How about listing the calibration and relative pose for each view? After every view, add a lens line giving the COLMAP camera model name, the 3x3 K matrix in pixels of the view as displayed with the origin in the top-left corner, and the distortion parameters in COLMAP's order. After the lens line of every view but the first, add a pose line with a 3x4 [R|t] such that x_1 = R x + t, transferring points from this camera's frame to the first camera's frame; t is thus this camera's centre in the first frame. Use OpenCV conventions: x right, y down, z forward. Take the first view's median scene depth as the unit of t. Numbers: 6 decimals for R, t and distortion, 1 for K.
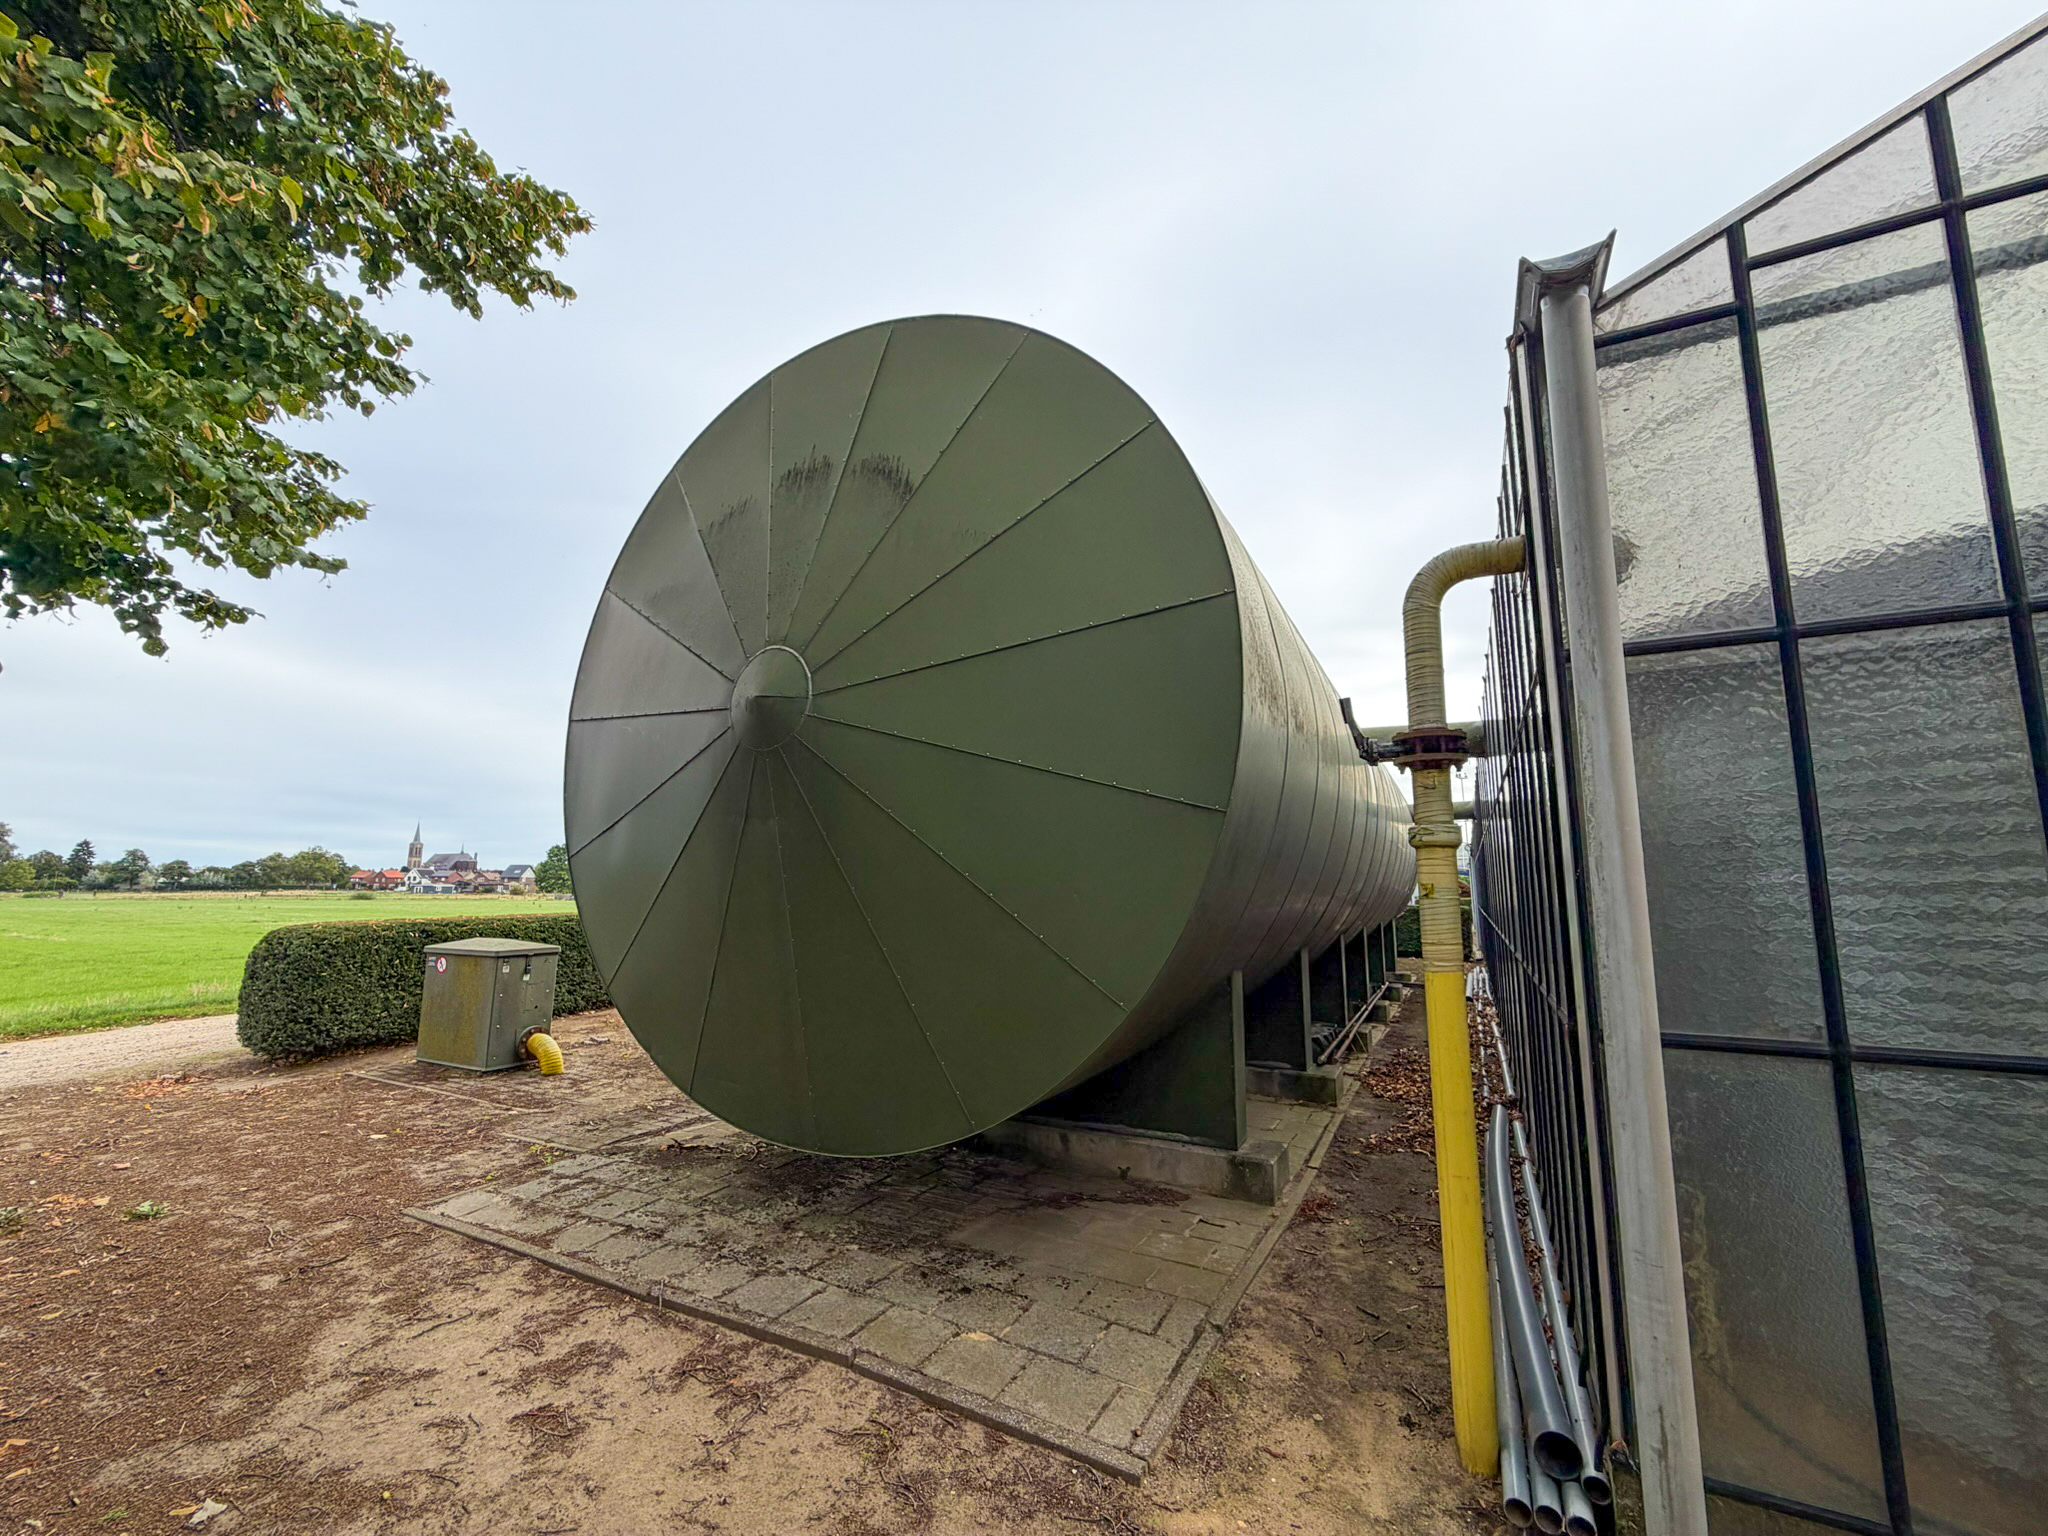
lens RADIAL K [[824.3, 0, 1024.0], [0, 824.3, 768.0], [0, 0, 1]] dist [0.000913, 0.000020]
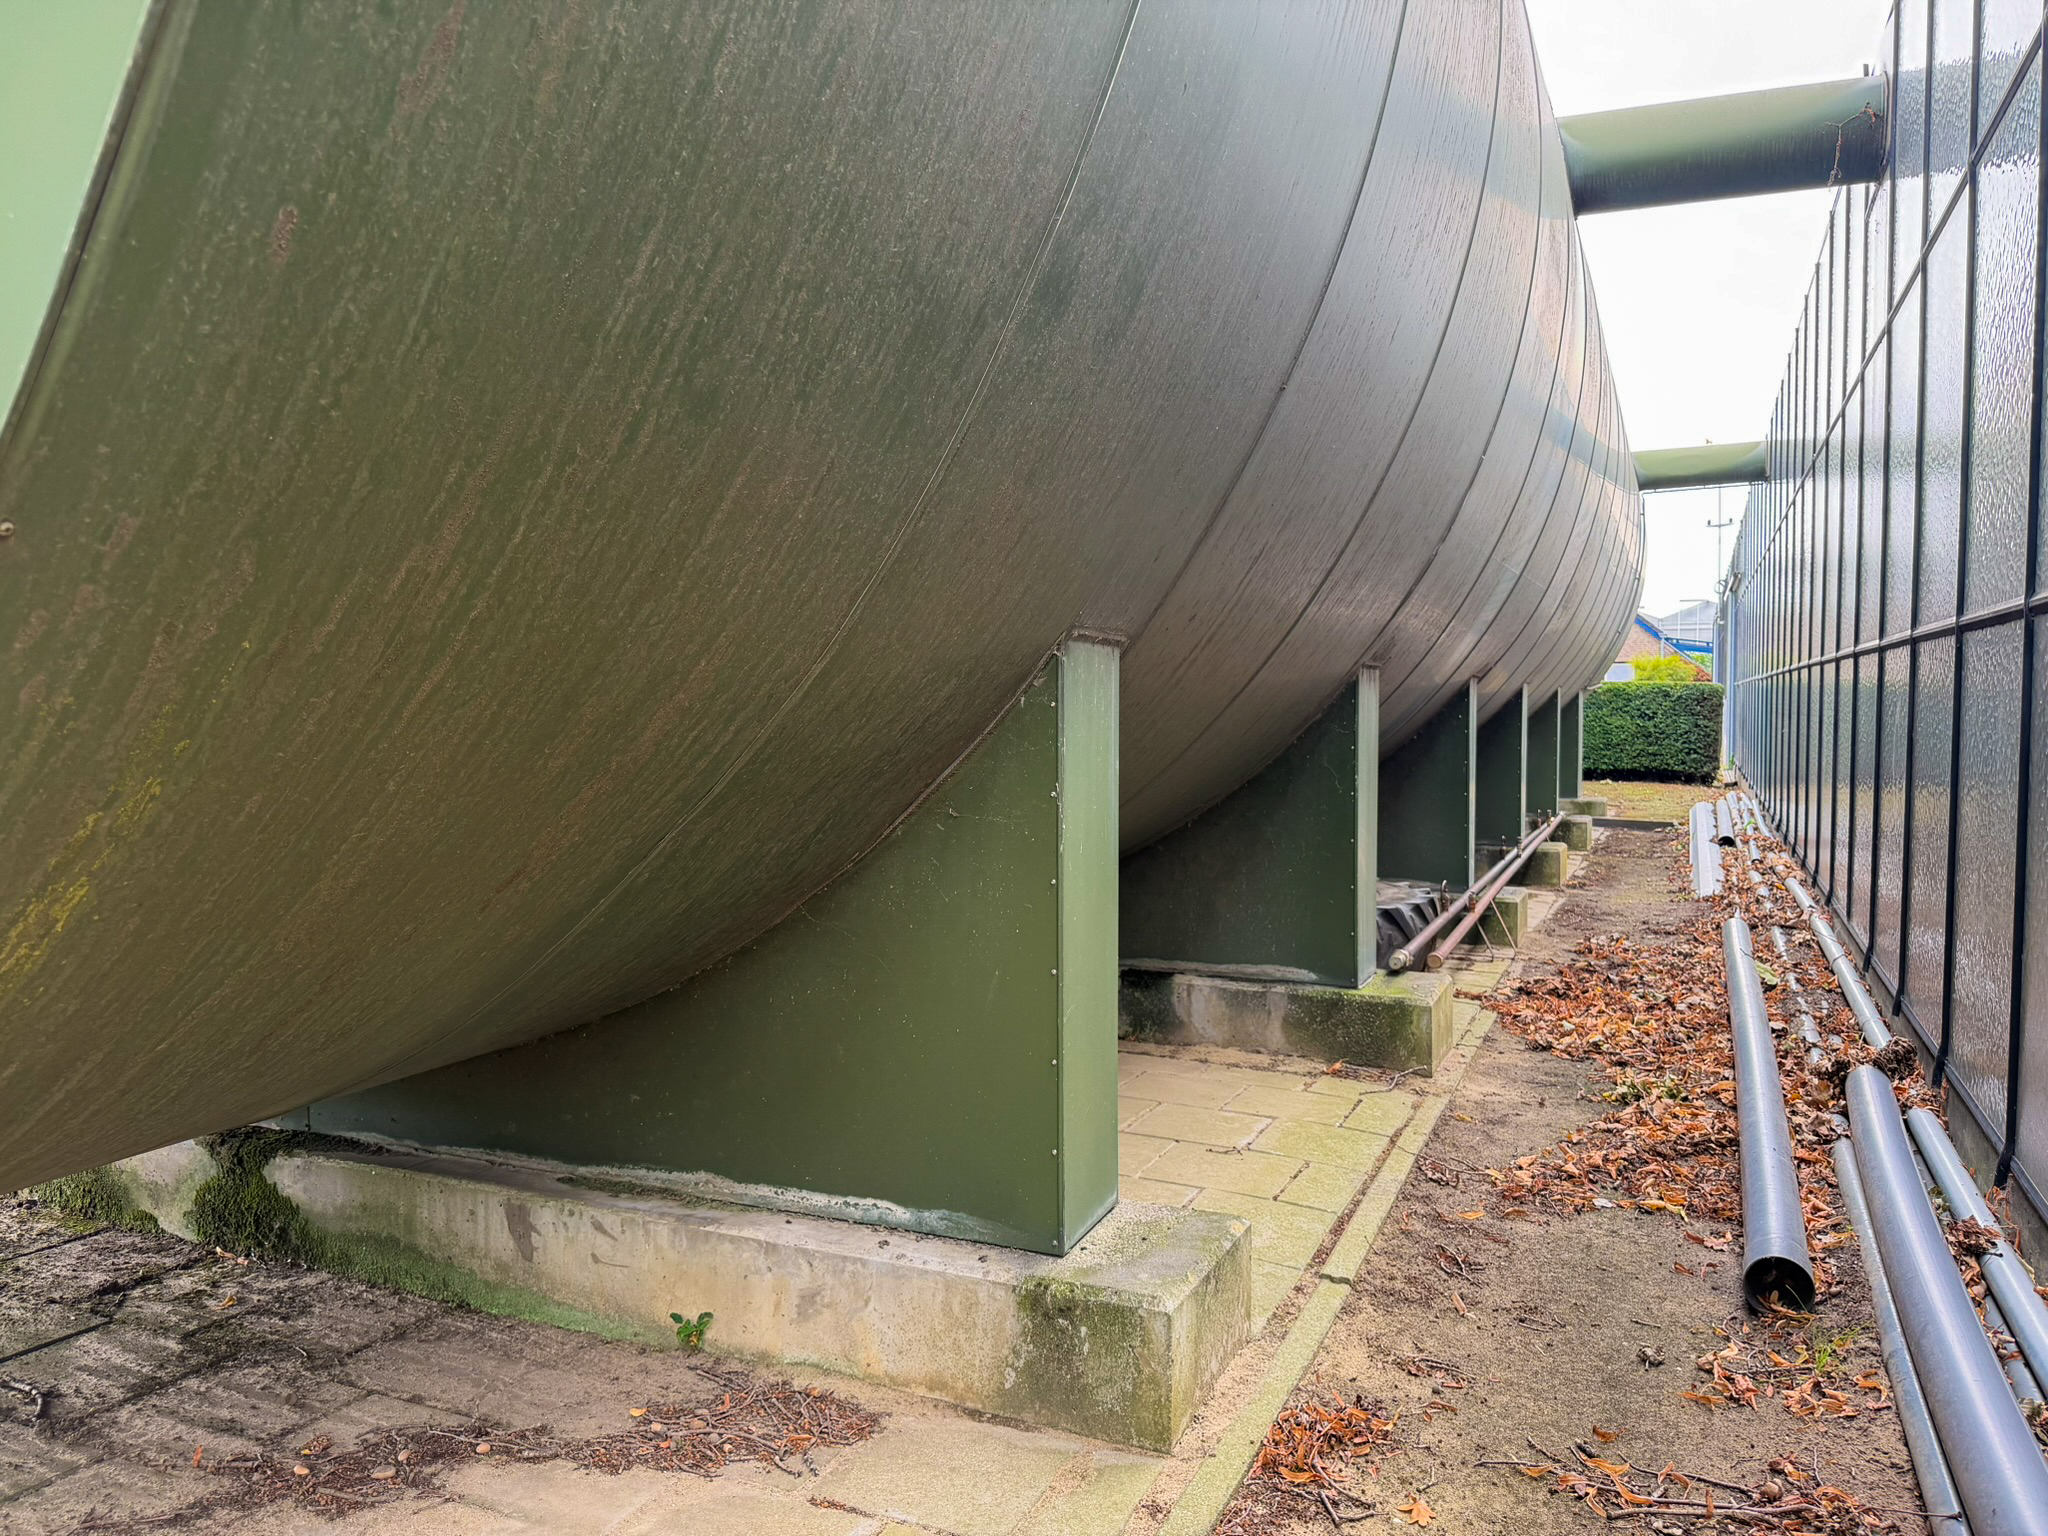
lens RADIAL K [[1470.6, 0, 1024.0], [0, 1470.6, 768.0], [0, 0, 1]] dist [0.049009, -0.064008]
pose [[0.997838, -0.012408, 0.064546, 0.203192], [-0.000306, 0.981131, 0.193346, 0.189364], [-0.065727, -0.192948, 0.979005, 0.506125]]
